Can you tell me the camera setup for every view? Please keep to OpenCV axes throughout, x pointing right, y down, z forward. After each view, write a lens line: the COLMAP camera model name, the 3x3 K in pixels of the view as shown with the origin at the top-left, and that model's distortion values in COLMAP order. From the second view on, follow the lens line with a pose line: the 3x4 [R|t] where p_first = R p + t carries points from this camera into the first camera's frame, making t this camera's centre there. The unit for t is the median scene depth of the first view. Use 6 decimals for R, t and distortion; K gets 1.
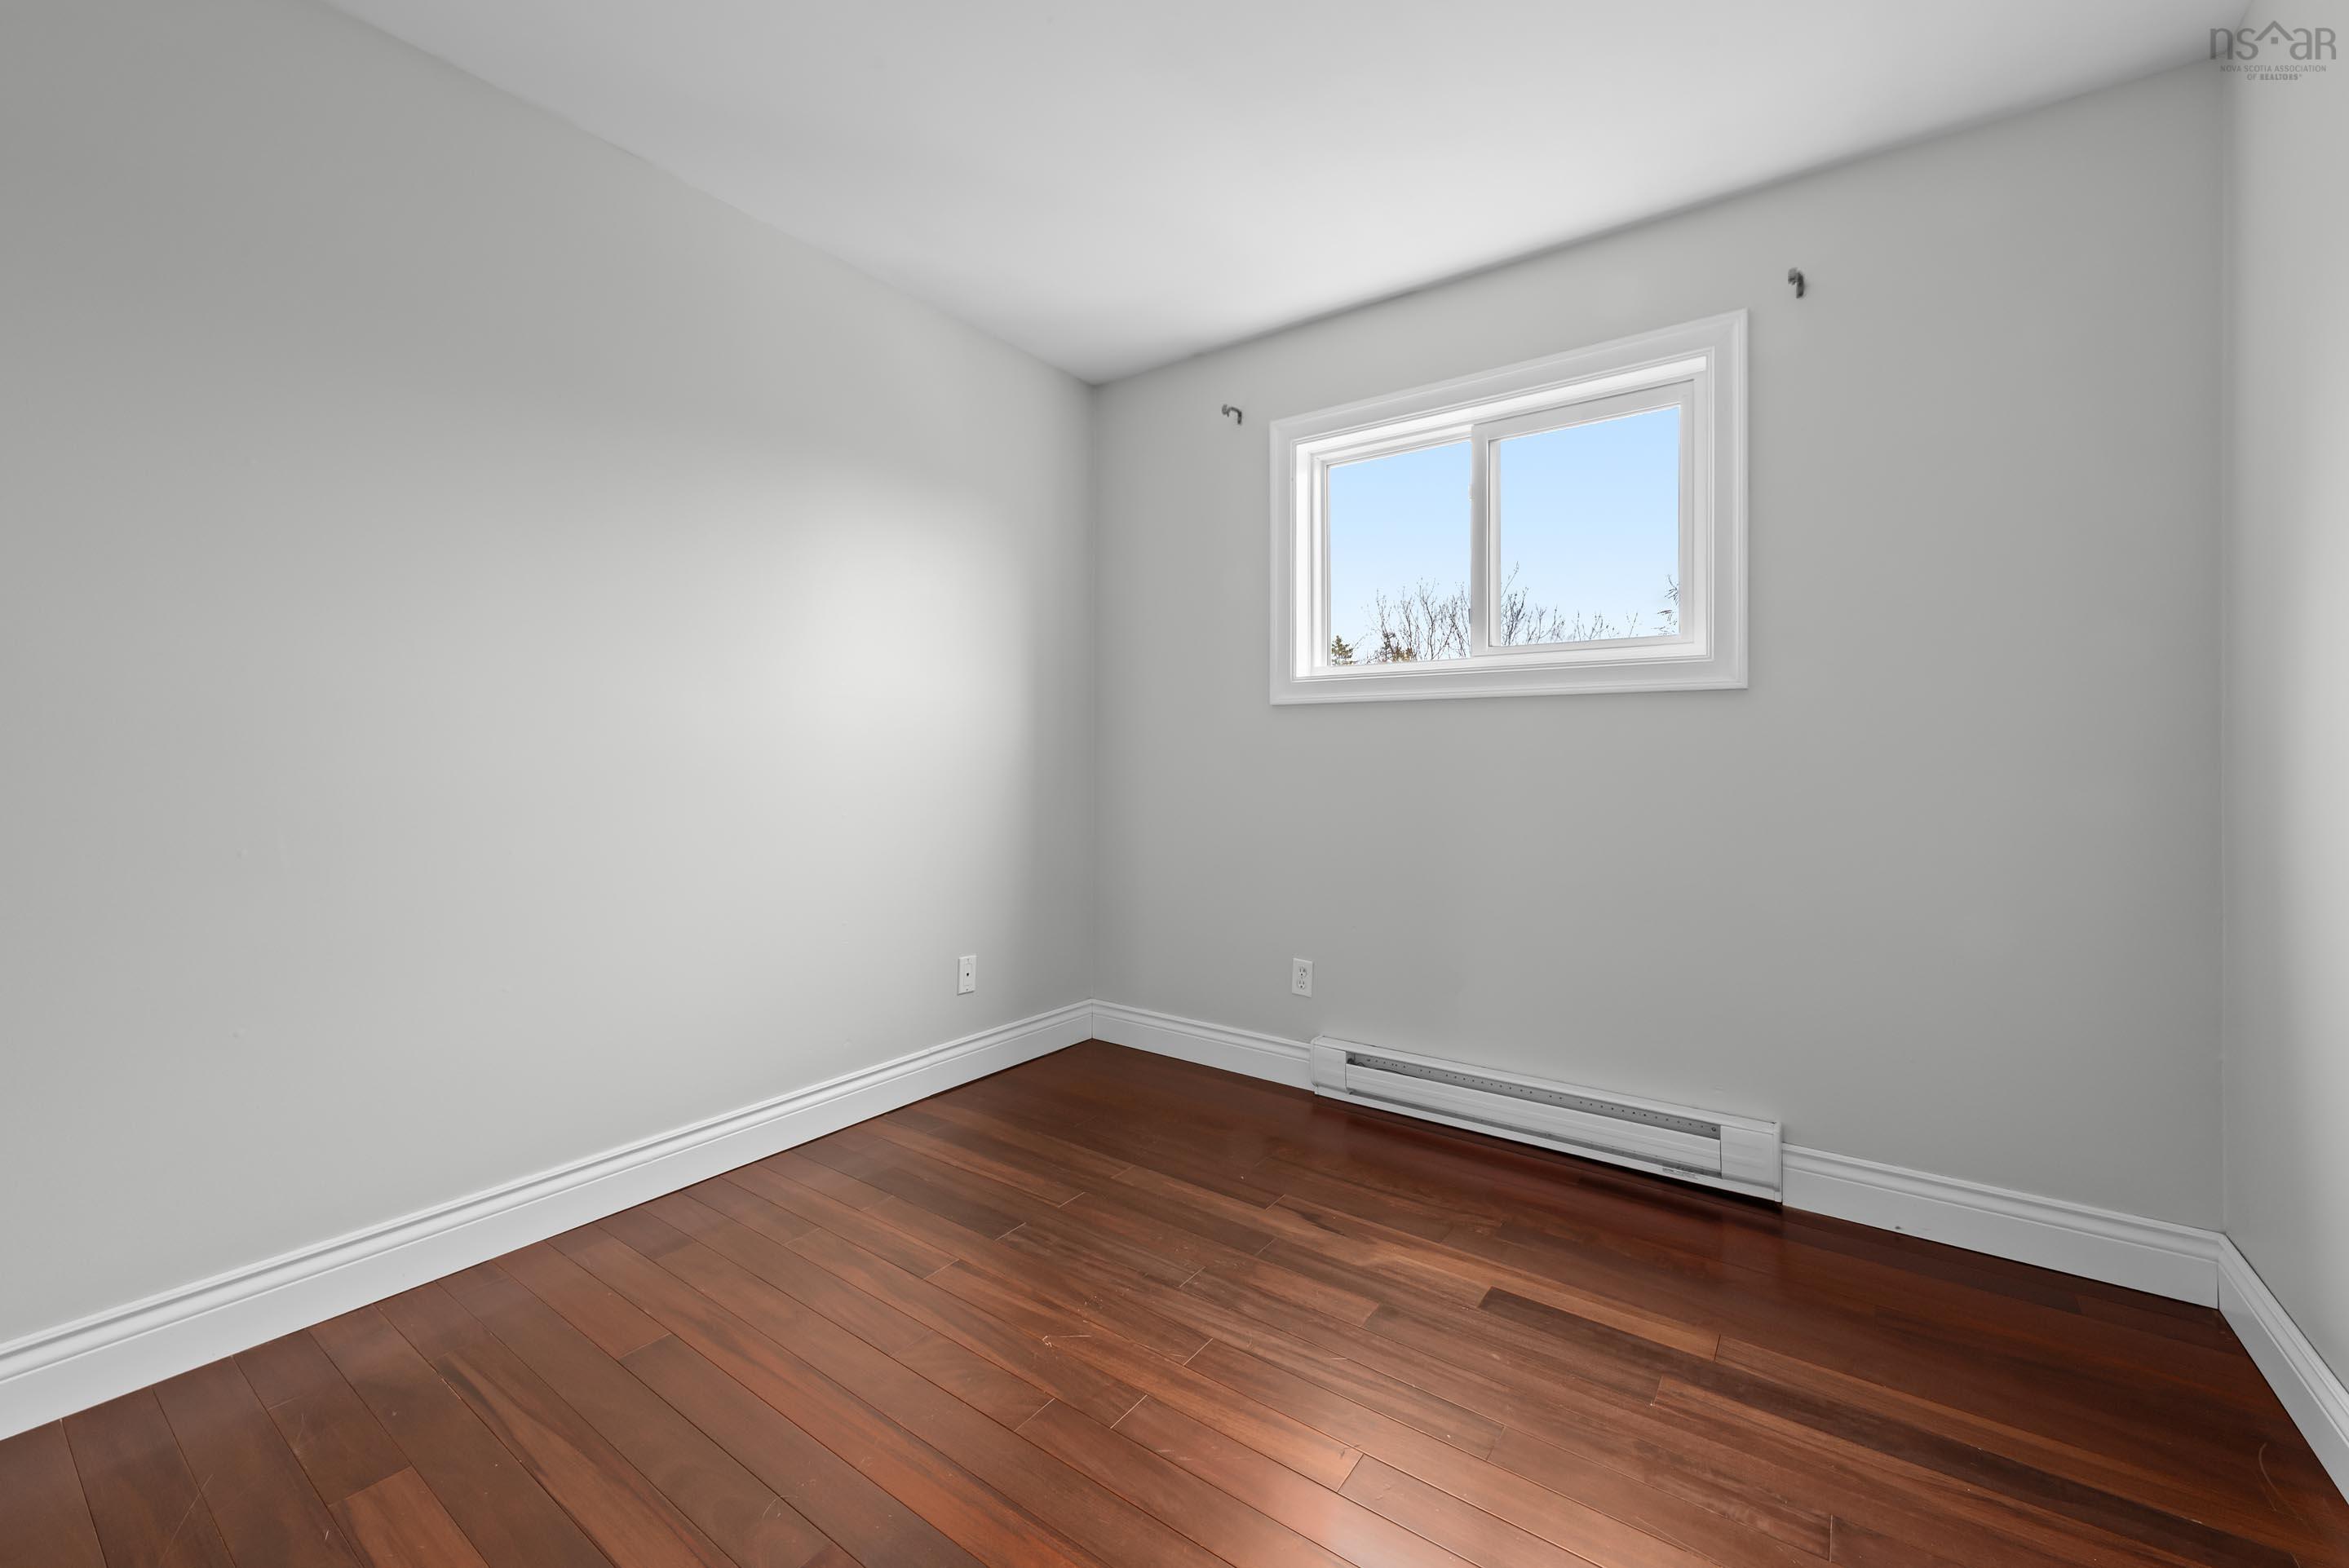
lens RADIAL K [[924.8, 0, 1162.3], [0, 924.8, 780.3], [0, 0, 1]] dist [-0.001139, -0.000197]
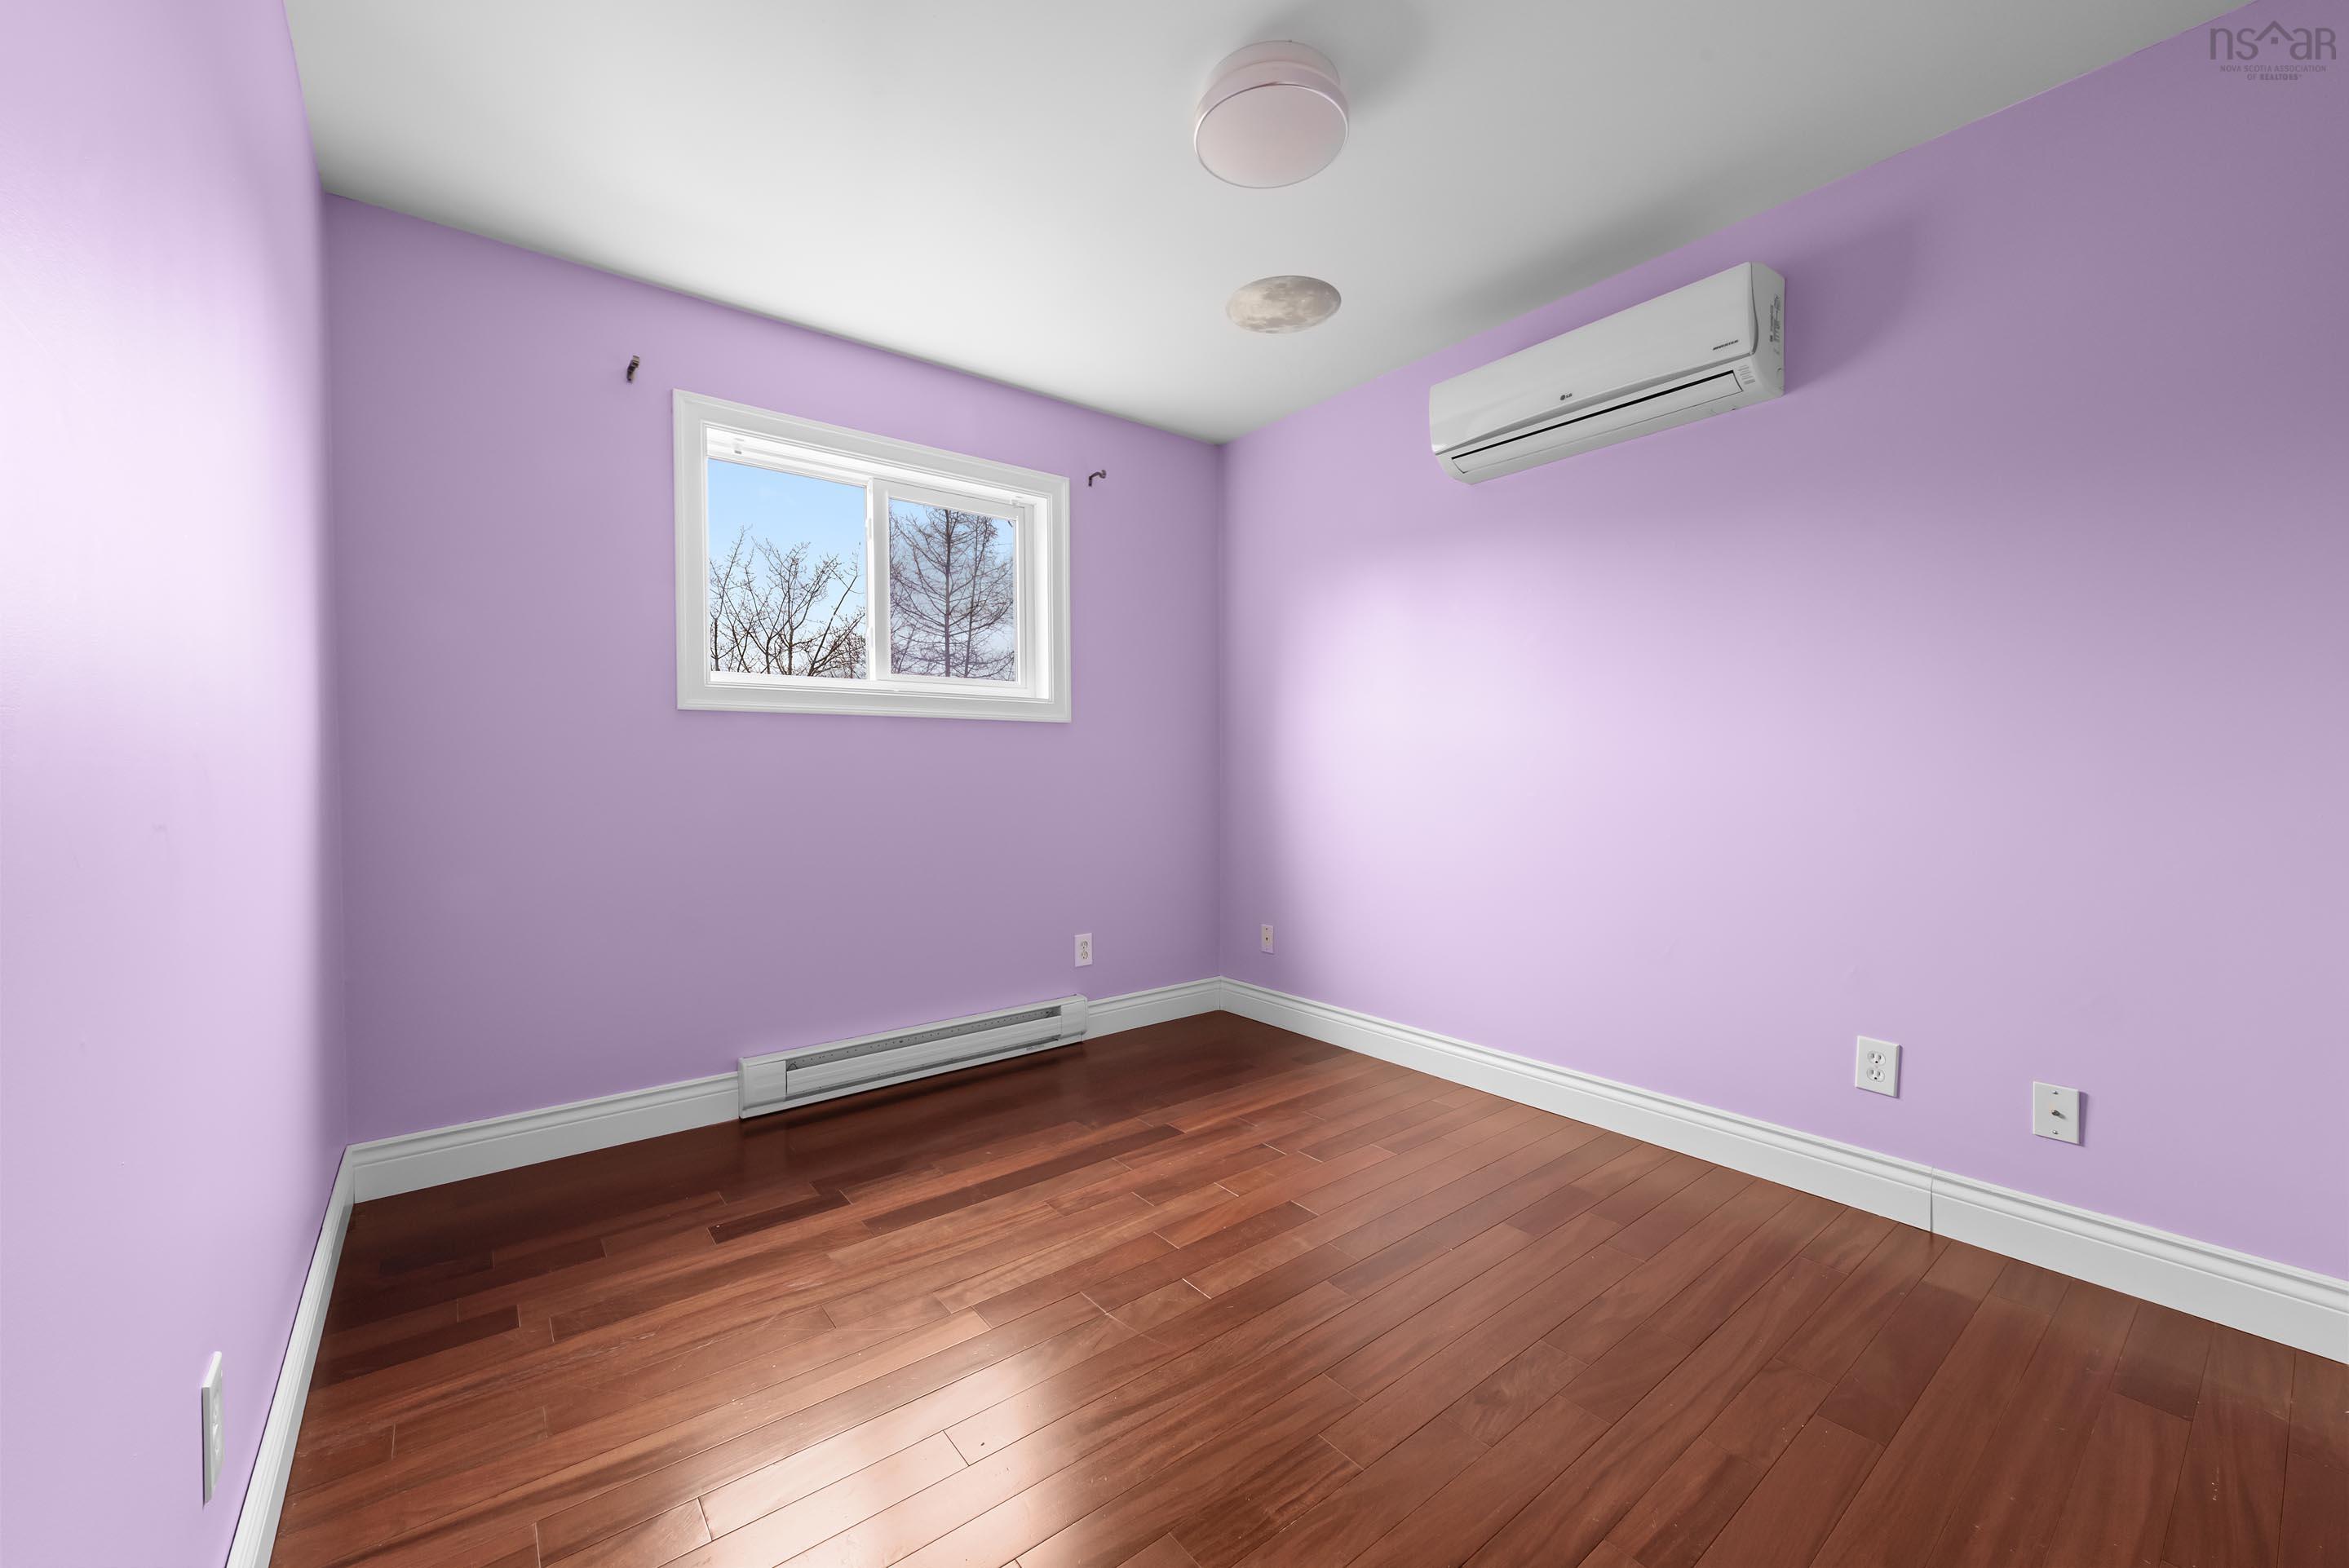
lens RADIAL K [[924.8, 0, 1163.7], [0, 924.8, 767.6], [0, 0, 1]] dist [-0.001139, -0.000197]
pose [[0.247742, -0.019486, 0.968630, -0.746783], [0.007276, 0.999807, 0.018252, -0.045495], [-0.968799, 0.002526, 0.247835, 0.393827]]
